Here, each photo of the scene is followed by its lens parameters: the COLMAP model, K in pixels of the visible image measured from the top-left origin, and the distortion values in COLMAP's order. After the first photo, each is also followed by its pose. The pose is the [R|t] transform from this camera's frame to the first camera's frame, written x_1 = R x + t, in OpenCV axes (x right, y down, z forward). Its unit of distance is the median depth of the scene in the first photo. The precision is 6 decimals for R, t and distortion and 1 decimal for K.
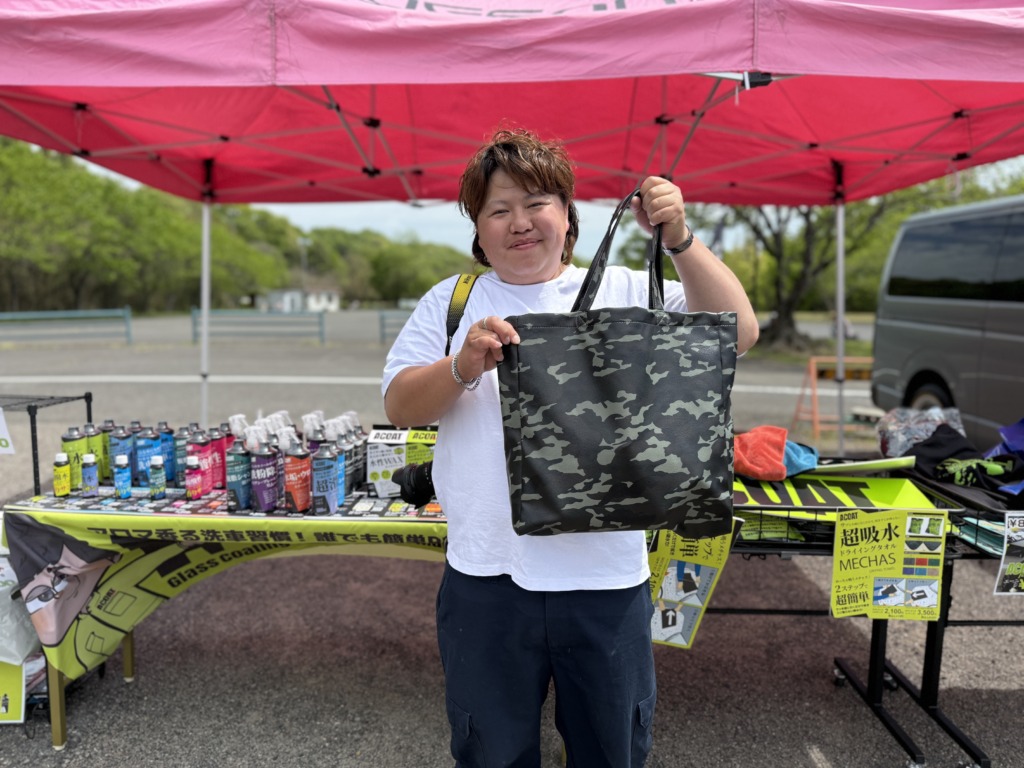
lens RADIAL K [[714.5, 0, 511.9], [0, 714.5, 444.9], [0, 0, 1]] dist [-0.003390, 0.002533]
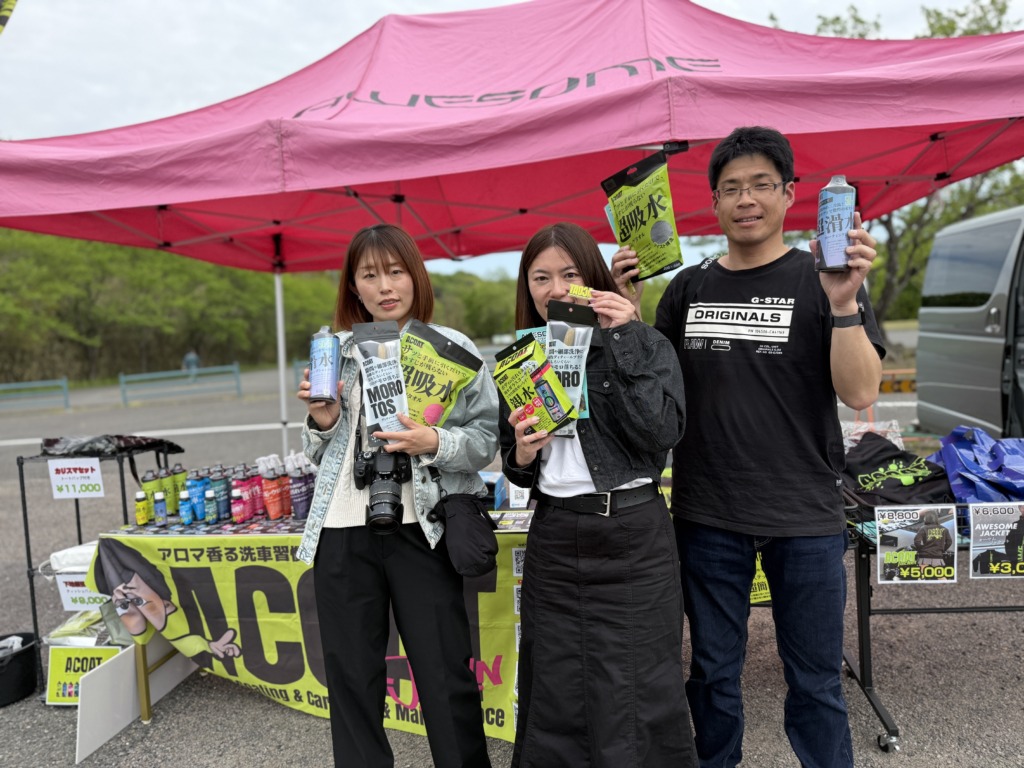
lens RADIAL K [[709.1, 0, 513.0], [0, 709.1, 462.3], [0, 0, 1]] dist [0.002232, 0.000070]
pose [[0.990196, -0.046570, -0.131694, 0.193356], [0.044000, 0.998781, -0.022360, 0.016538], [0.132574, 0.016346, 0.991038, -0.168968]]
